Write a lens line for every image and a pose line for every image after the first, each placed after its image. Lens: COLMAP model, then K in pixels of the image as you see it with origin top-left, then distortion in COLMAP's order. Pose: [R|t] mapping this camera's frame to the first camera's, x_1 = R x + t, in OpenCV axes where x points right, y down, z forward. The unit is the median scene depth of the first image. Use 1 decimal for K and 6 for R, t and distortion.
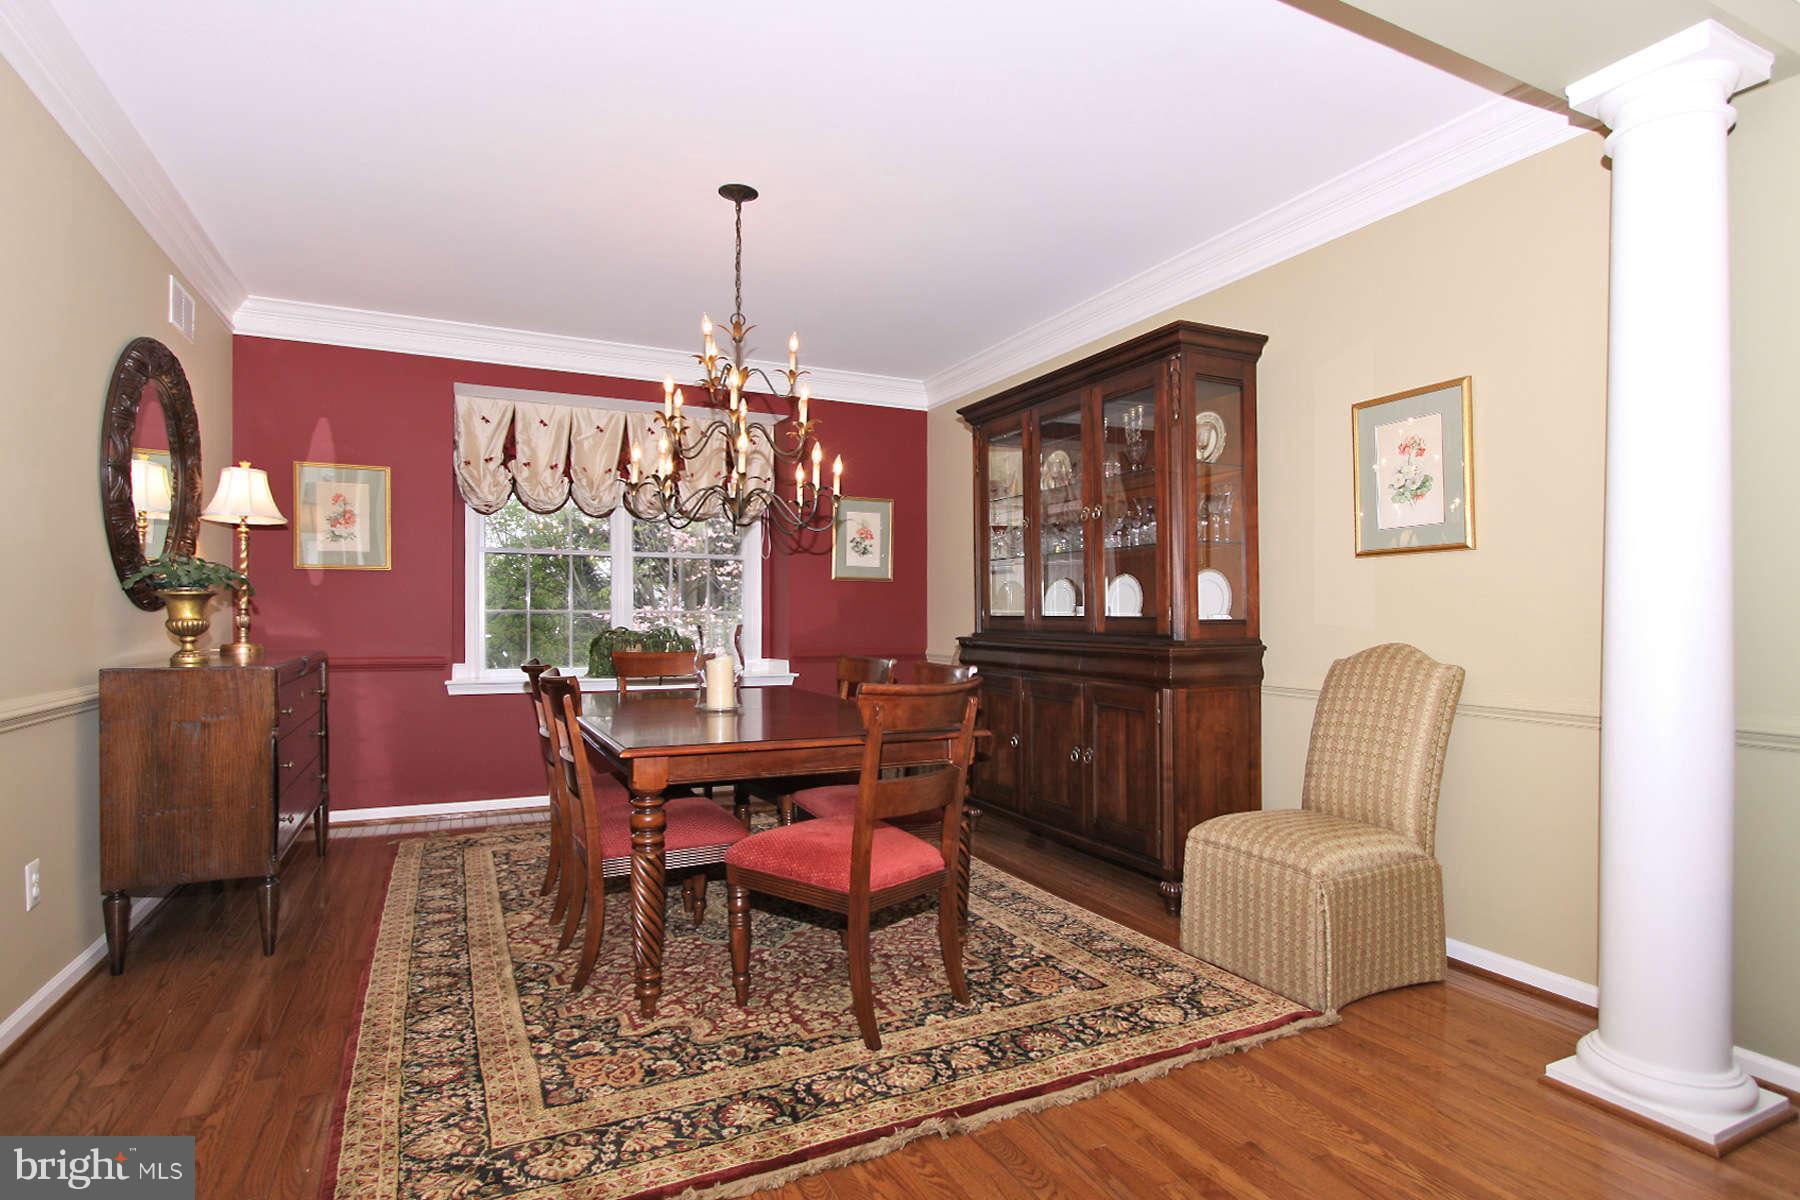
lens RADIAL K [[936.5, 0, 906.6], [0, 936.5, 633.9], [0, 0, 1]] dist [-0.004234, -0.001798]
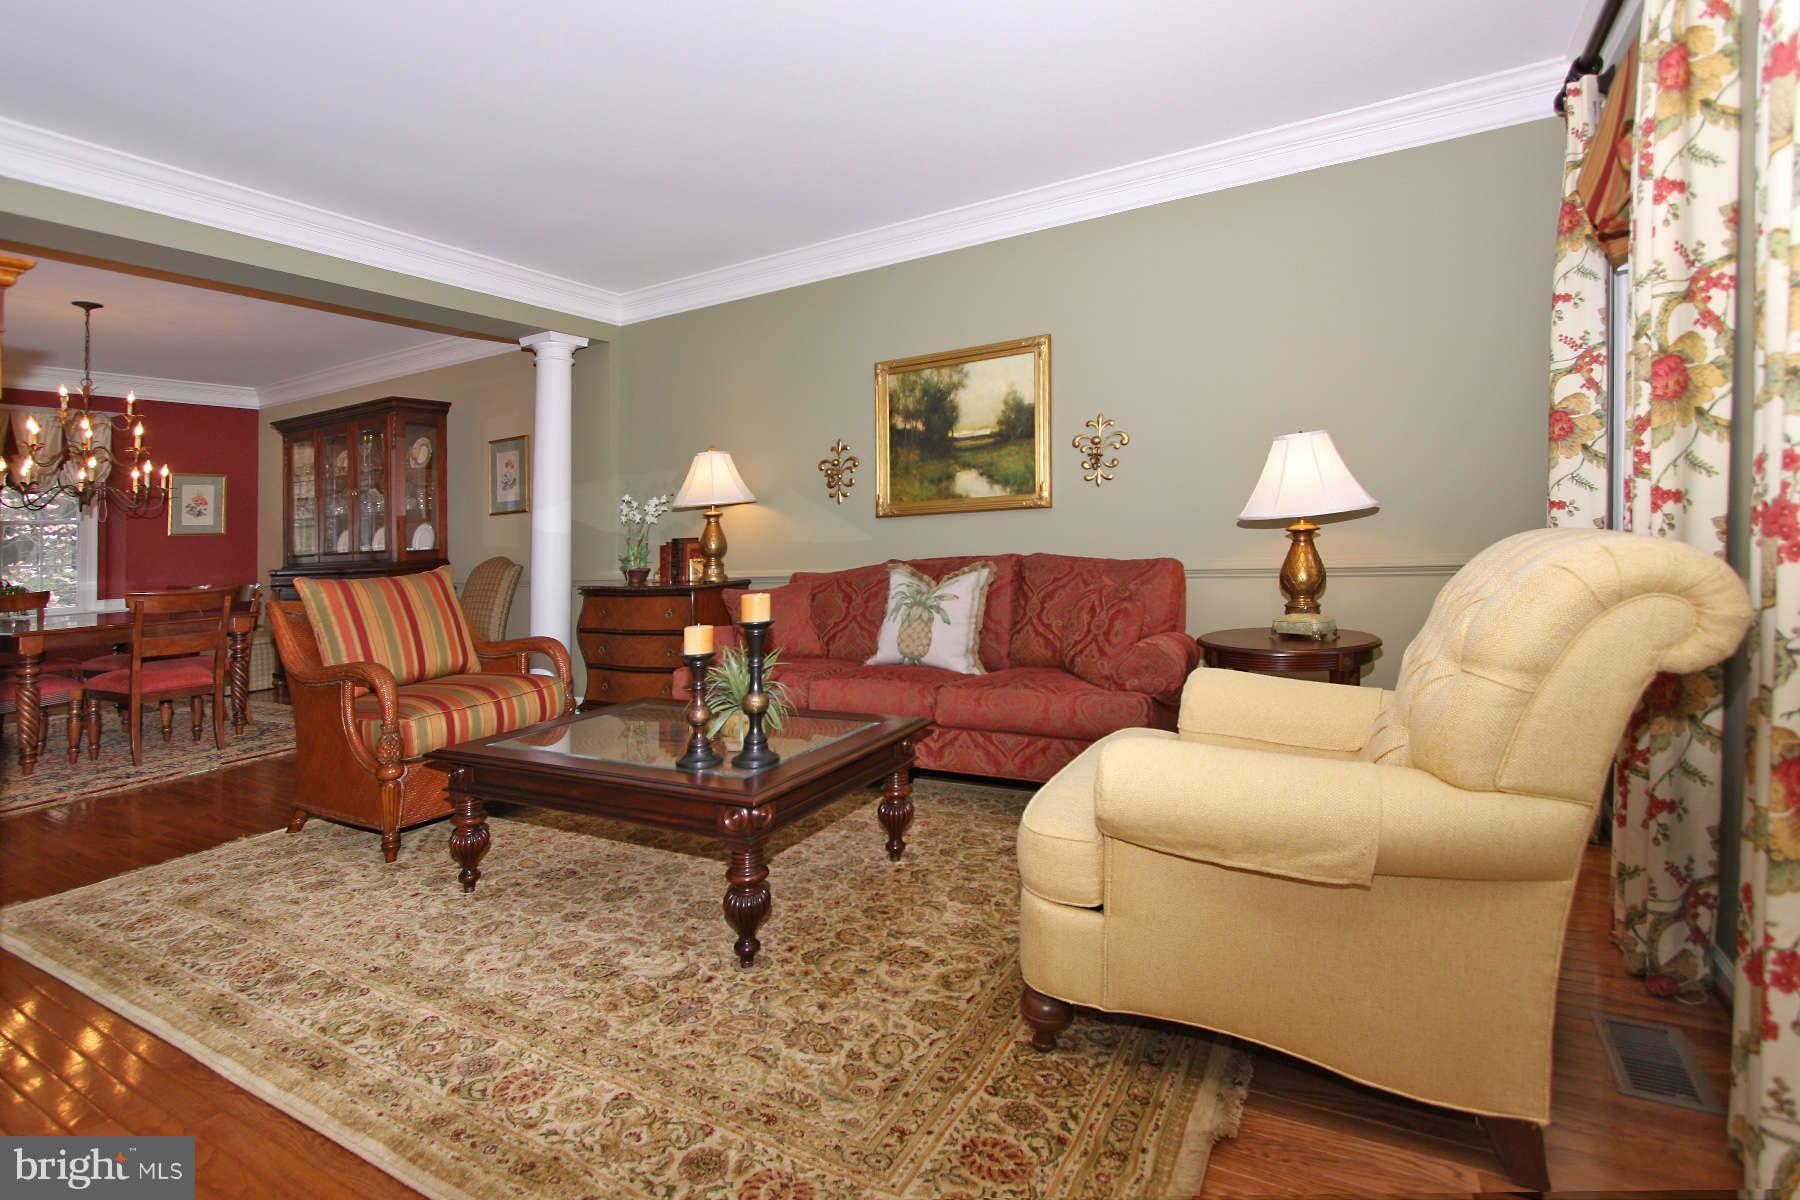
lens RADIAL K [[881.7, 0, 877.4], [0, 881.7, 473.2], [0, 0, 1]] dist [-0.012378, -0.000543]
pose [[0.832820, -0.009007, 0.553470, 0.140929], [0.064435, 0.994648, -0.080771, 0.034241], [-0.549781, 0.102930, 0.828943, -1.133079]]
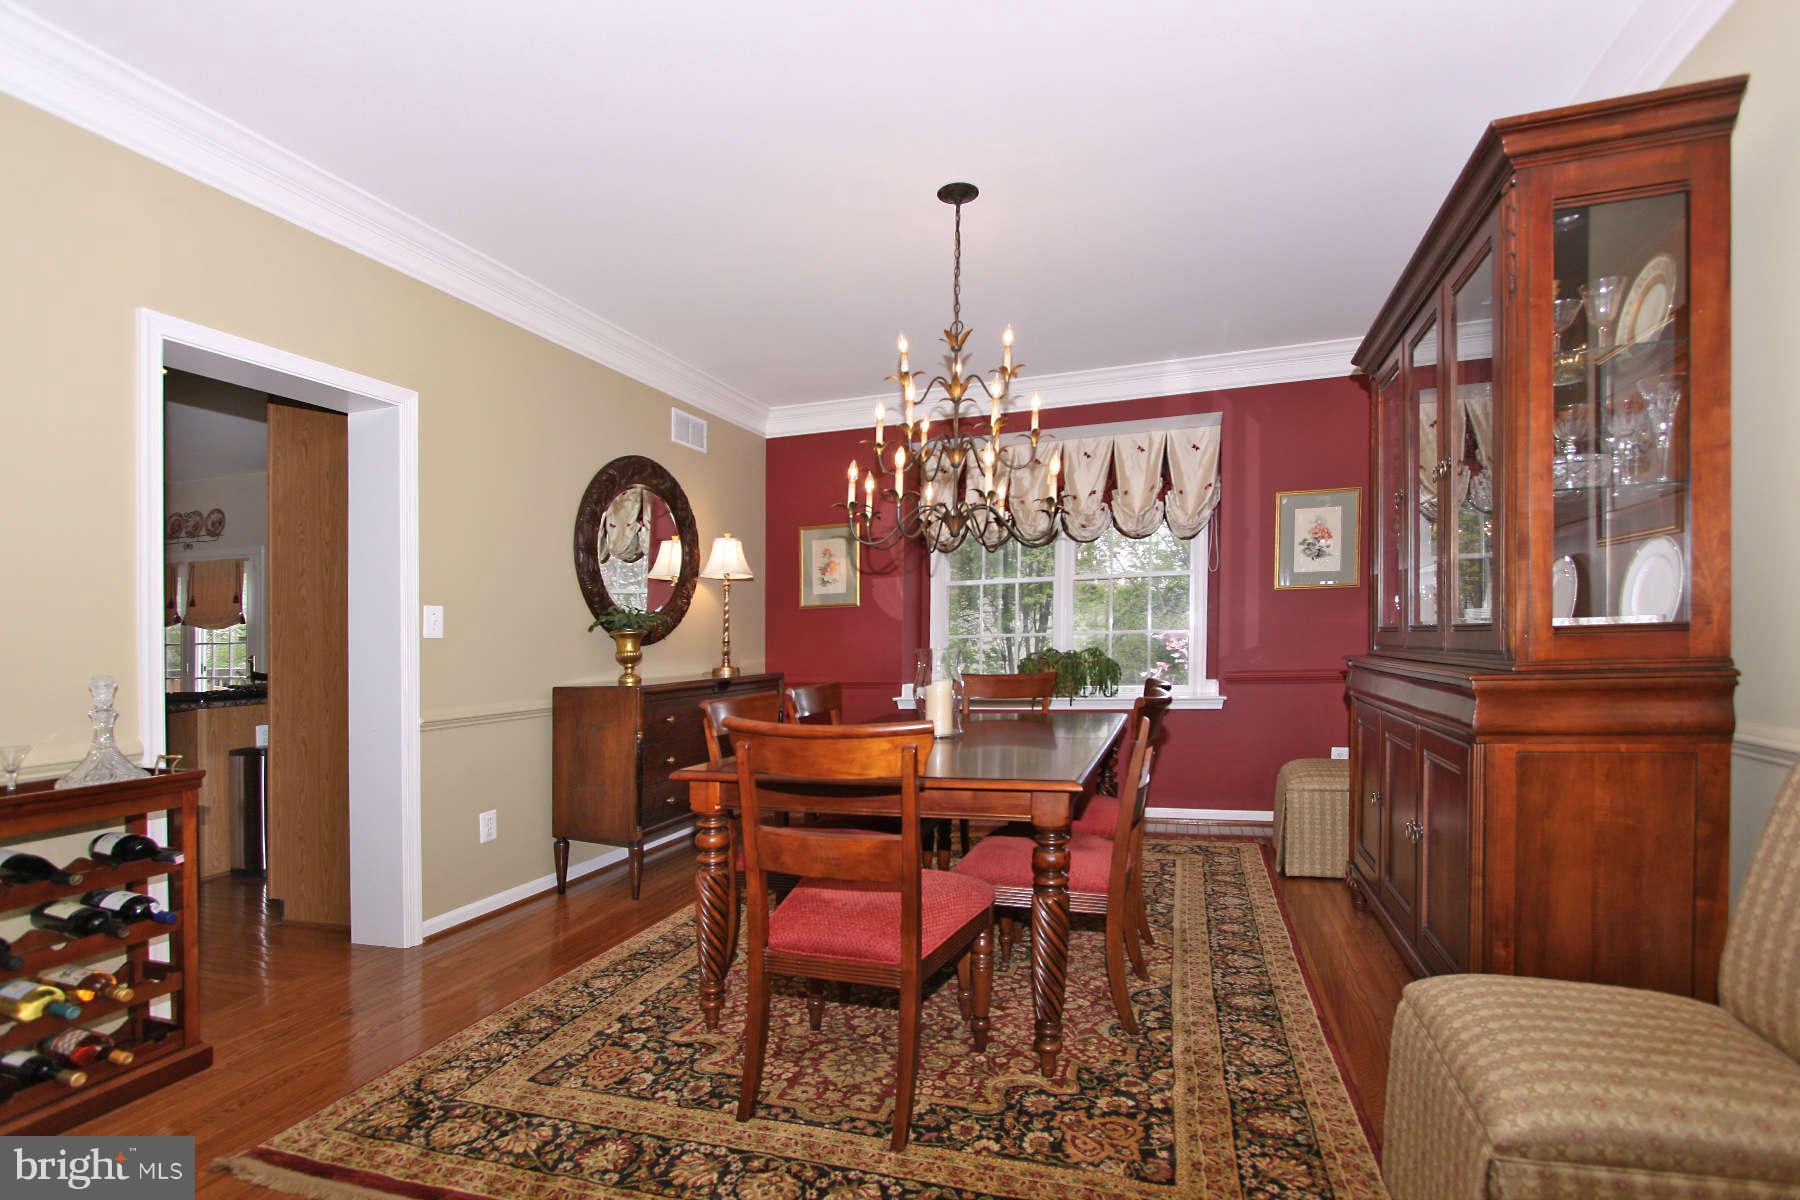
lens RADIAL K [[844.9, 0, 905.0], [0, 844.9, 665.4], [0, 0, 1]] dist [-0.009663, -0.000199]
pose [[0.716183, -0.002898, -0.697907, 0.436002], [0.015120, 0.999821, 0.011365, -0.003120], [0.697749, -0.018691, 0.716098, 0.390223]]
